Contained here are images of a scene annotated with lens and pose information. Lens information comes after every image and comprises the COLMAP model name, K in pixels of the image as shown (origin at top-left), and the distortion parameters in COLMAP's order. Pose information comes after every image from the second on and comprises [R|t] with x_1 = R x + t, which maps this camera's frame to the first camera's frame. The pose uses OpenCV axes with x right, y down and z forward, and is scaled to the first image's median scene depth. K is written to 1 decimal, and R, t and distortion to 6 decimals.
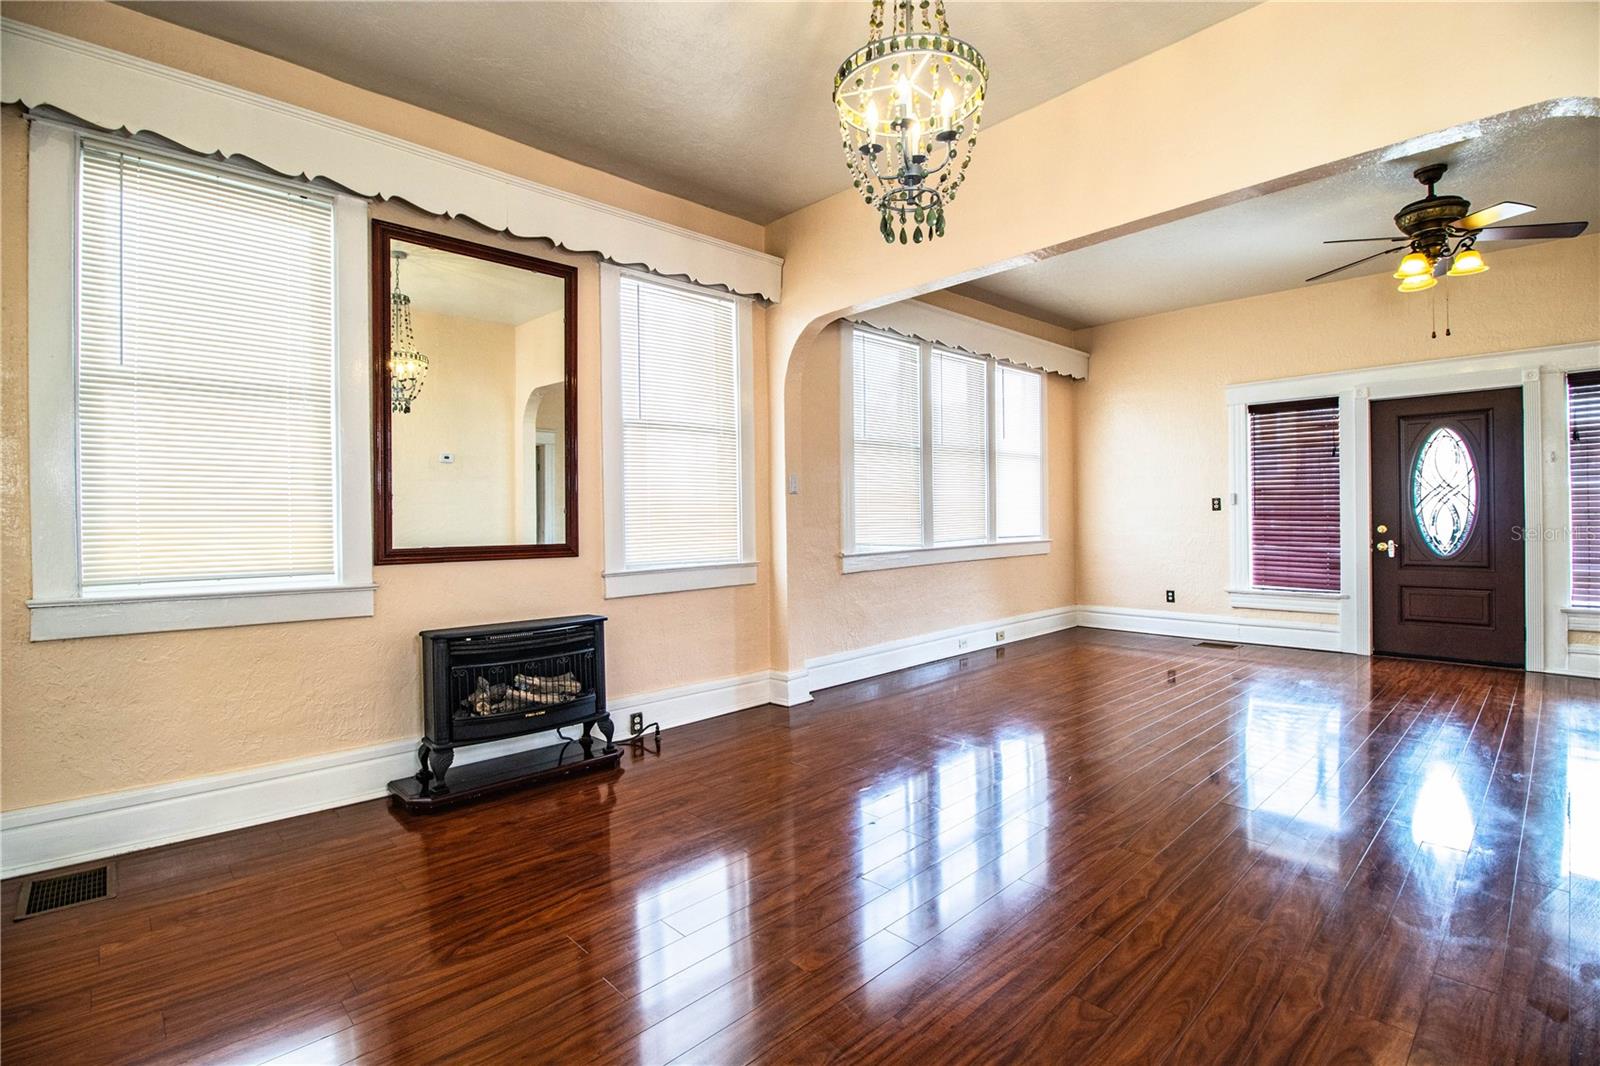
lens RADIAL K [[745.6, 0, 799.5], [0, 745.6, 516.0], [0, 0, 1]] dist [-0.000719, -0.014527]
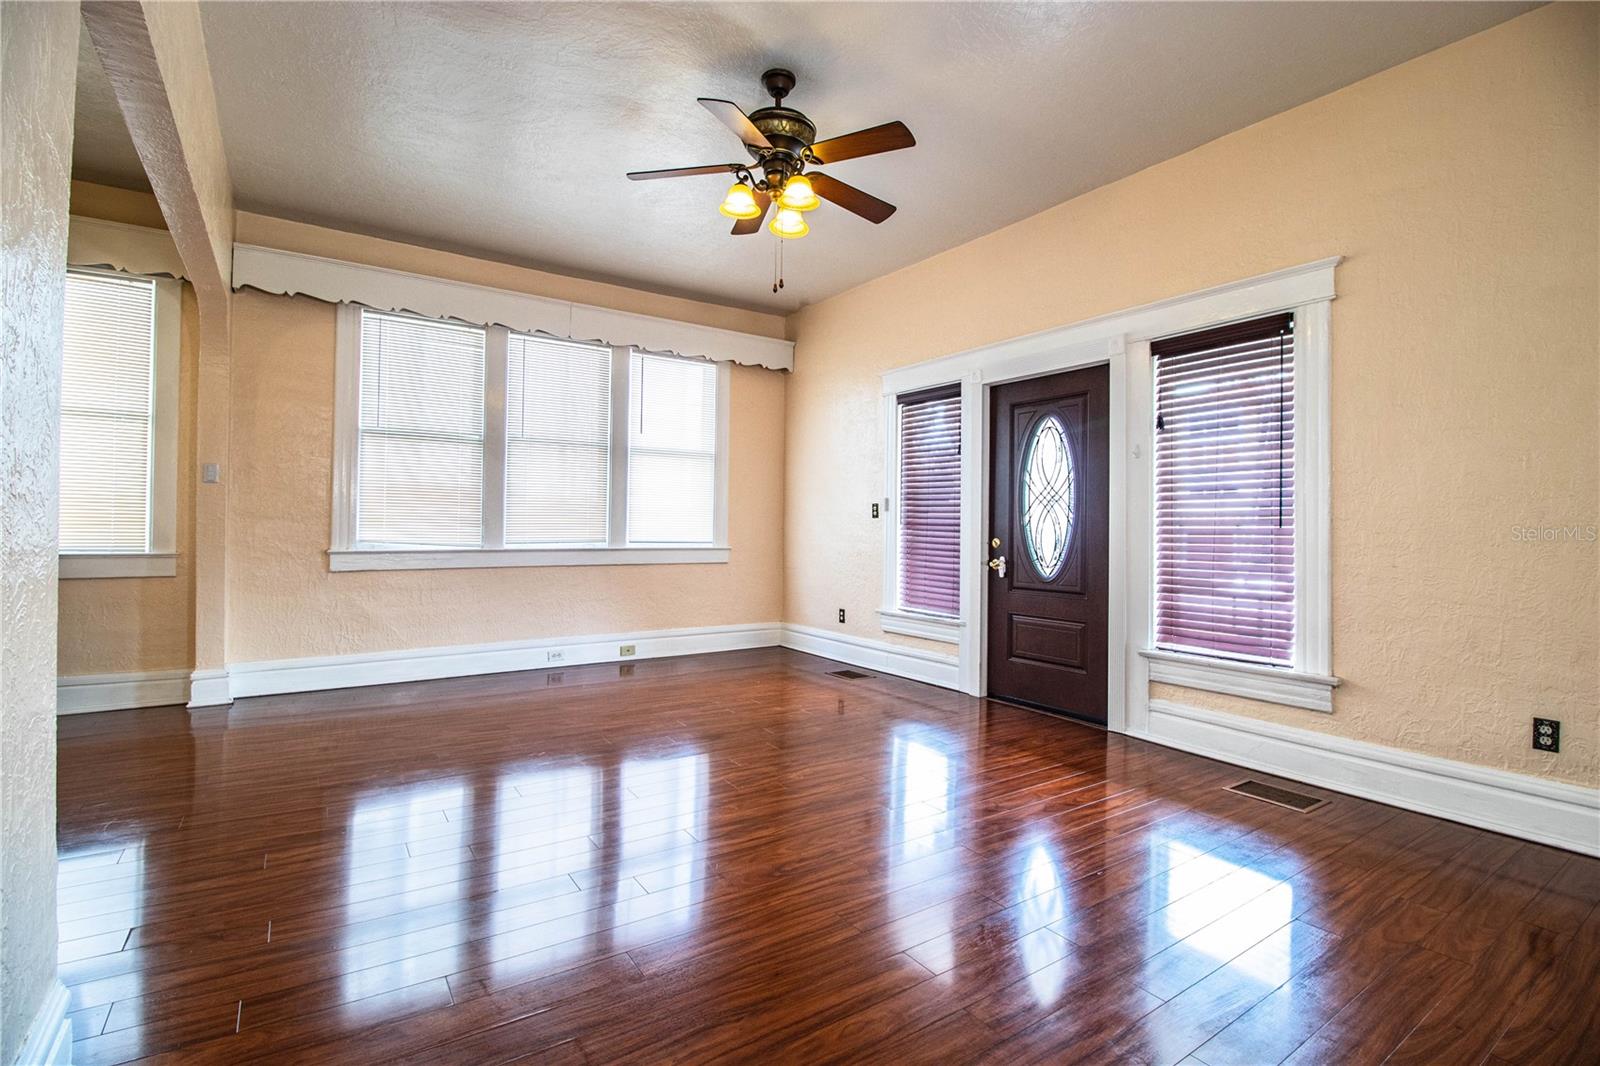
lens RADIAL K [[745.6, 0, 799.5], [0, 745.6, 516.0], [0, 0, 1]] dist [-0.000719, -0.014527]
pose [[0.986969, 0.022846, -0.159280, 0.697104], [-0.025299, 0.999590, -0.013388, 0.004839], [0.158909, 0.017243, 0.987143, 0.154133]]
